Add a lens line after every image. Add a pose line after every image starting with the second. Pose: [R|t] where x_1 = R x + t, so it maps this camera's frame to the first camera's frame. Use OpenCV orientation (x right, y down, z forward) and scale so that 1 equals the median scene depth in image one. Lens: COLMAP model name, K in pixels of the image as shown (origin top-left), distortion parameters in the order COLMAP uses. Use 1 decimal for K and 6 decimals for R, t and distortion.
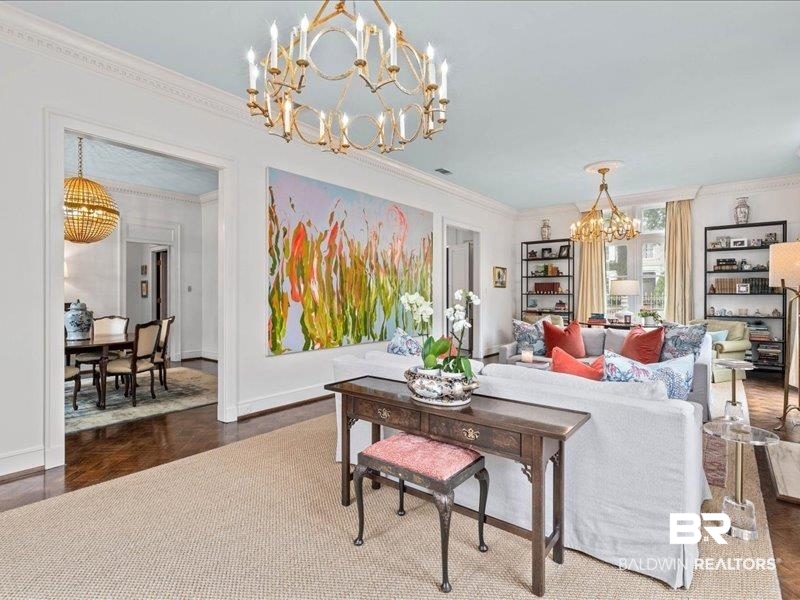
lens RADIAL K [[413.3, 0, 401.1], [0, 413.3, 297.6], [0, 0, 1]] dist [-0.001820, -0.000102]
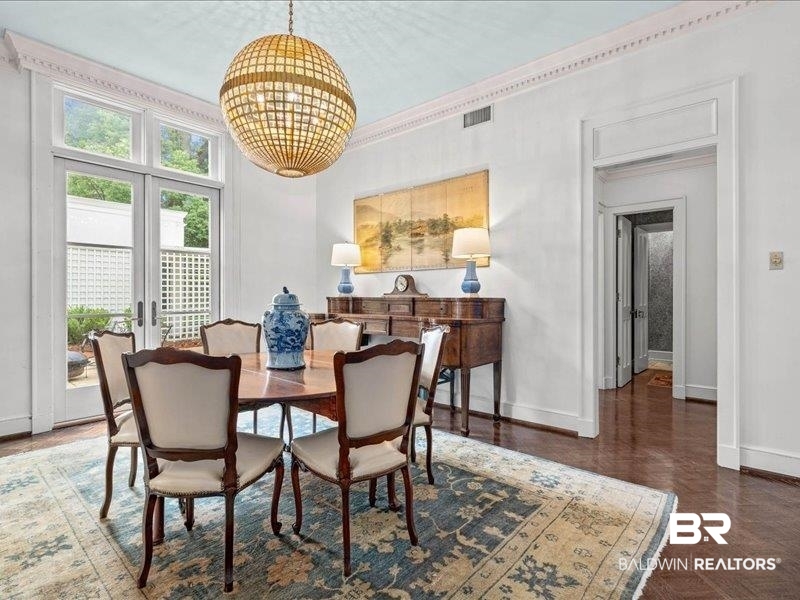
lens RADIAL K [[413.3, 0, 401.4], [0, 413.3, 298.1], [0, 0, 1]] dist [-0.001820, -0.000102]
pose [[-0.038742, -0.004292, -0.999240, -0.256453], [-0.005733, 0.999975, -0.004073, 0.016589], [0.999233, 0.005571, -0.038765, 1.050782]]
